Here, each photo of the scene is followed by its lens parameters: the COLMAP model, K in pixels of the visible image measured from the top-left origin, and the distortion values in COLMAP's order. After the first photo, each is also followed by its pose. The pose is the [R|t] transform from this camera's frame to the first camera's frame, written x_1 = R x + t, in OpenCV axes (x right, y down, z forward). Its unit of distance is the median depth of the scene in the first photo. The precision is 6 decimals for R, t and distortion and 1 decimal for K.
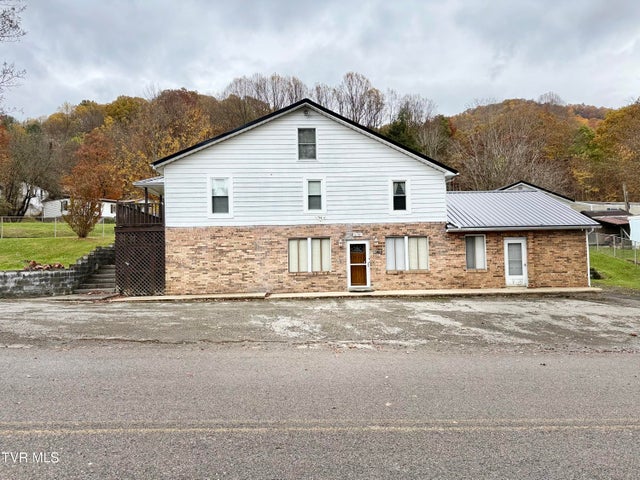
lens RADIAL K [[449.2, 0, 319.2], [0, 449.2, 234.8], [0, 0, 1]] dist [0.030999, -0.013778]
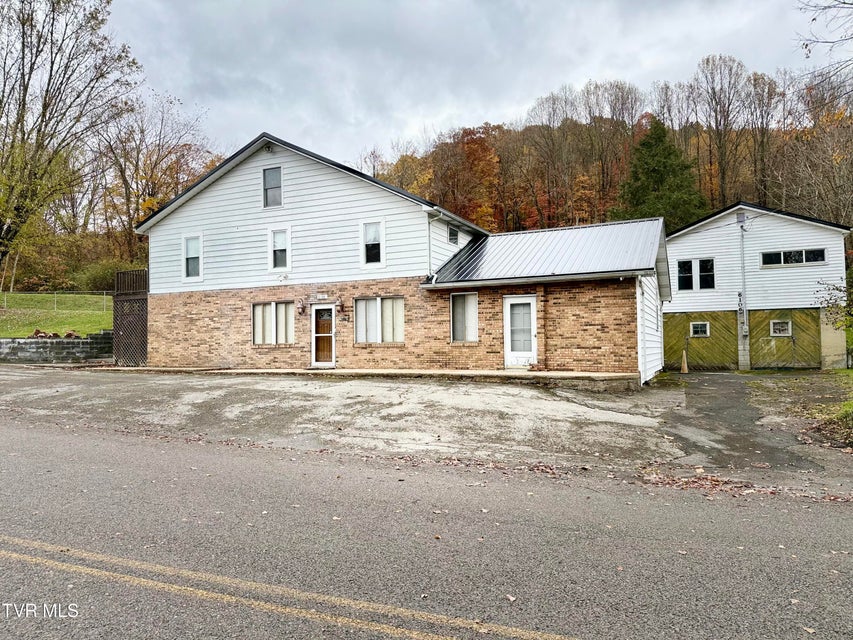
lens RADIAL K [[598.7, 0, 426.2], [0, 598.7, 321.9], [0, 0, 1]] dist [0.030999, -0.013778]
pose [[0.884497, -0.008083, -0.466476, 0.731008], [0.016973, 0.999746, 0.014859, 0.030782], [0.466237, -0.021061, 0.884409, 0.159571]]
